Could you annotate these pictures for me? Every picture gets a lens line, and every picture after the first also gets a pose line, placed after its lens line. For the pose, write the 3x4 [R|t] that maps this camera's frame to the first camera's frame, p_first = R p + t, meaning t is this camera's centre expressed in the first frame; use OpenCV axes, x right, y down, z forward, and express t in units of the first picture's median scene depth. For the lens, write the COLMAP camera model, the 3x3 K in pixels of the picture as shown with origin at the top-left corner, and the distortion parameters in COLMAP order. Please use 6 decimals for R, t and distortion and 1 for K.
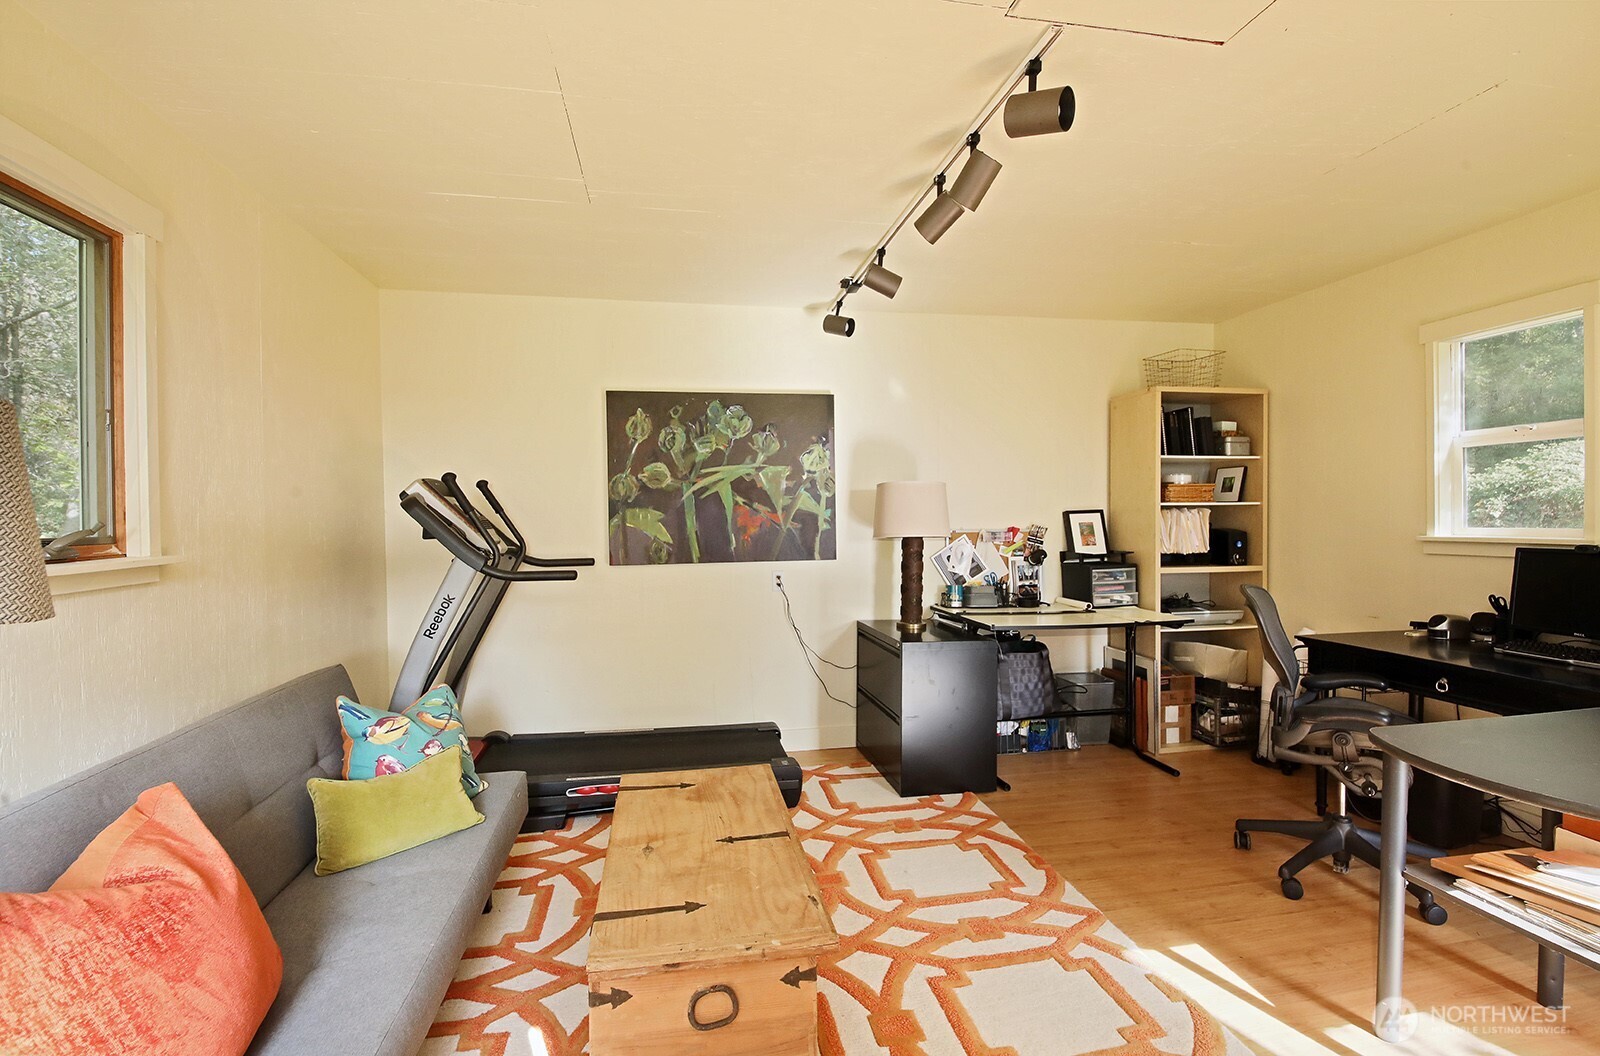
lens RADIAL K [[699.5, 0, 794.5], [0, 699.5, 510.4], [0, 0, 1]] dist [0.002418, -0.020369]
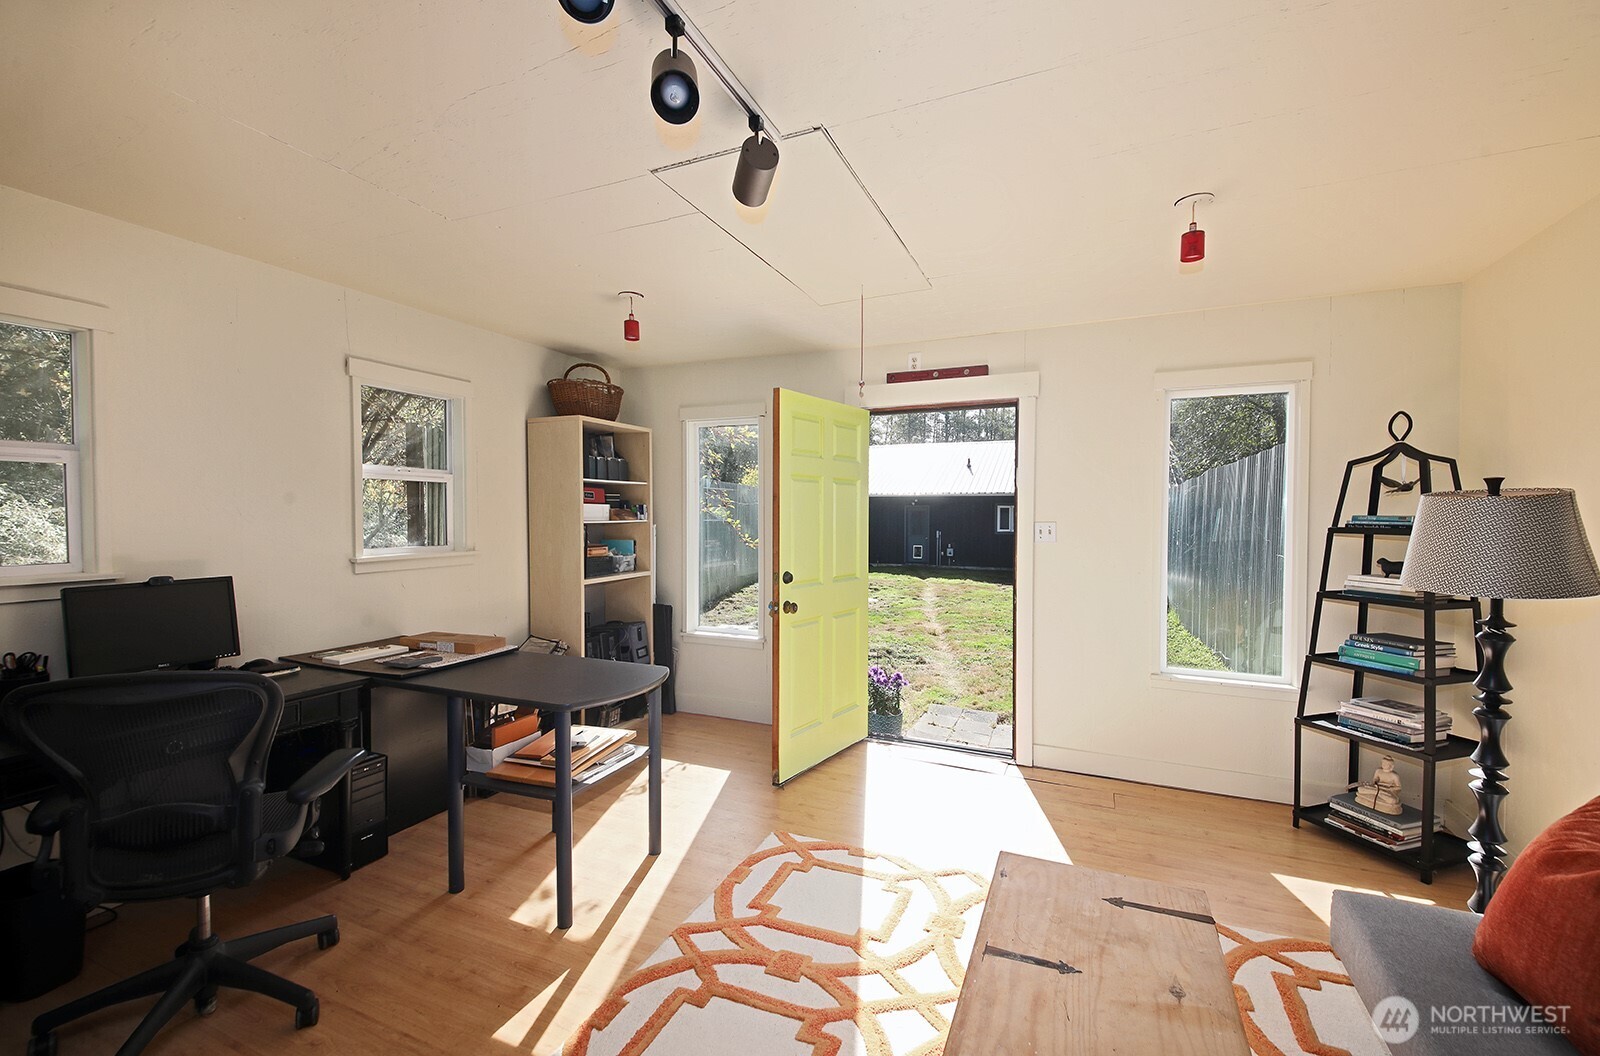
lens RADIAL K [[657.4, 0, 800.0], [0, 657.4, 528.0], [0, 0, 1]] dist [0.024334, -0.000057]
pose [[-0.830226, 0.003480, 0.557417, -0.248684], [0.005083, 0.999986, 0.001328, -0.023986], [-0.557404, 0.003936, -0.830232, 1.667023]]
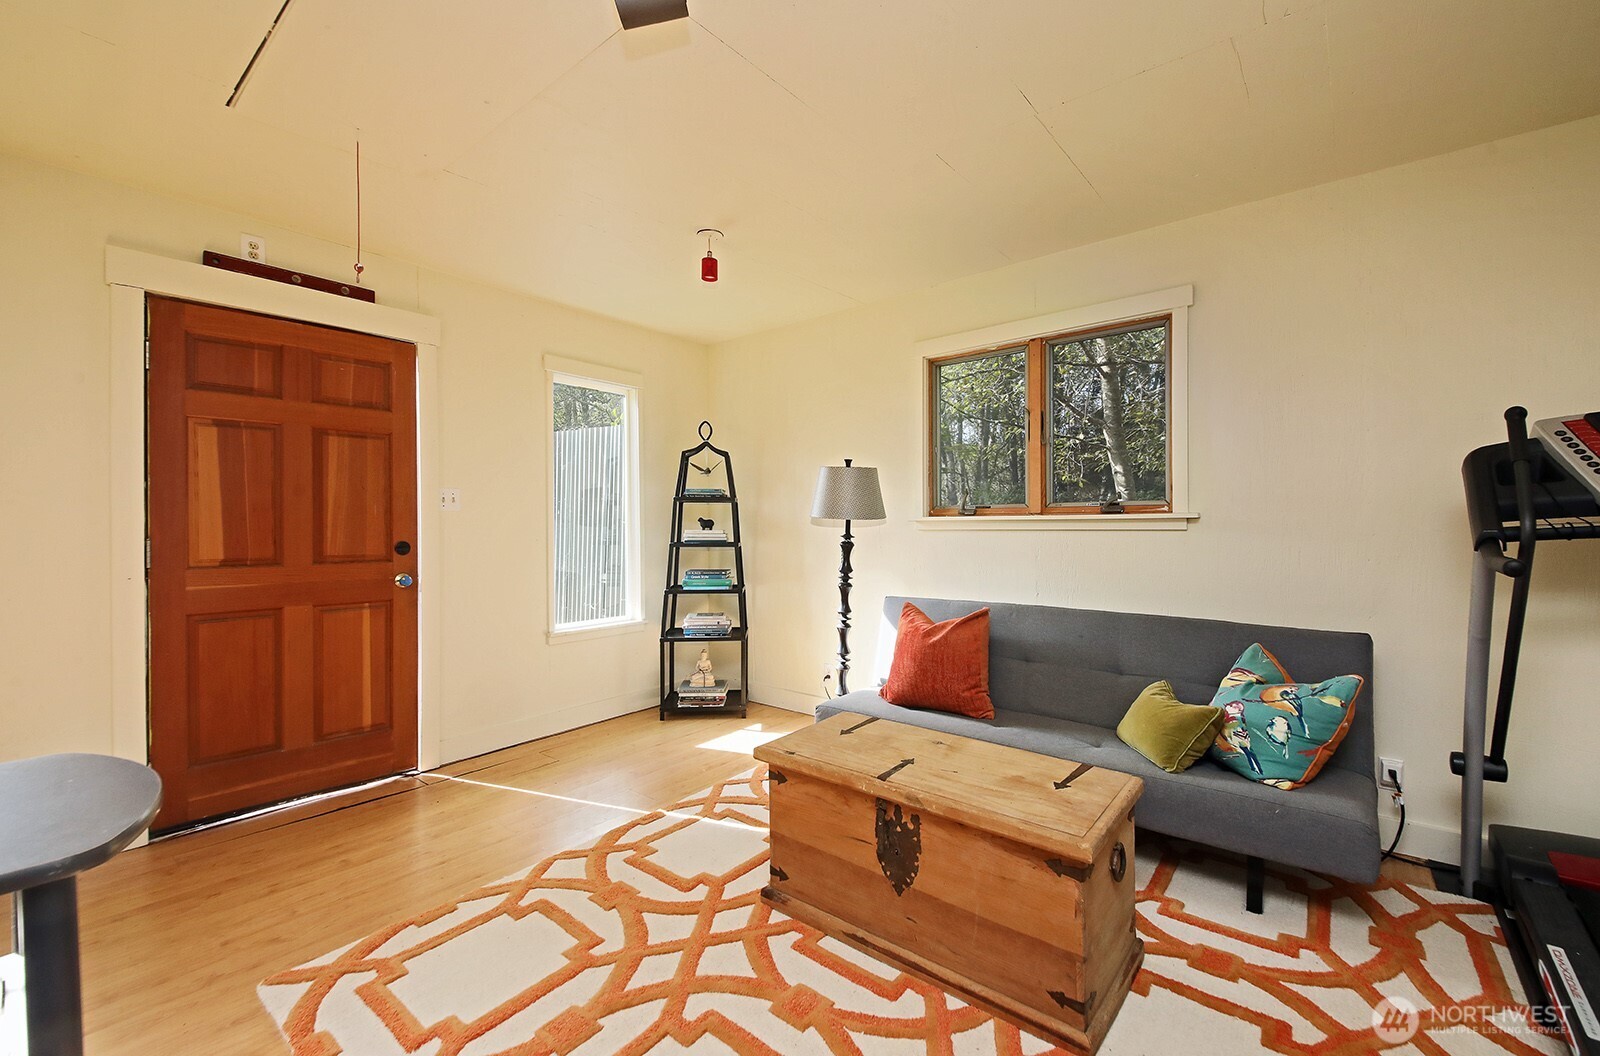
lens RADIAL K [[668.2, 0, 793.3], [0, 668.2, 521.4], [0, 0, 1]] dist [0.024419, -0.000135]
pose [[-0.765829, 0.013460, -0.642904, 0.693703], [0.020234, 0.999790, -0.003170, 0.076417], [0.642726, -0.015436, -0.765941, 1.604645]]
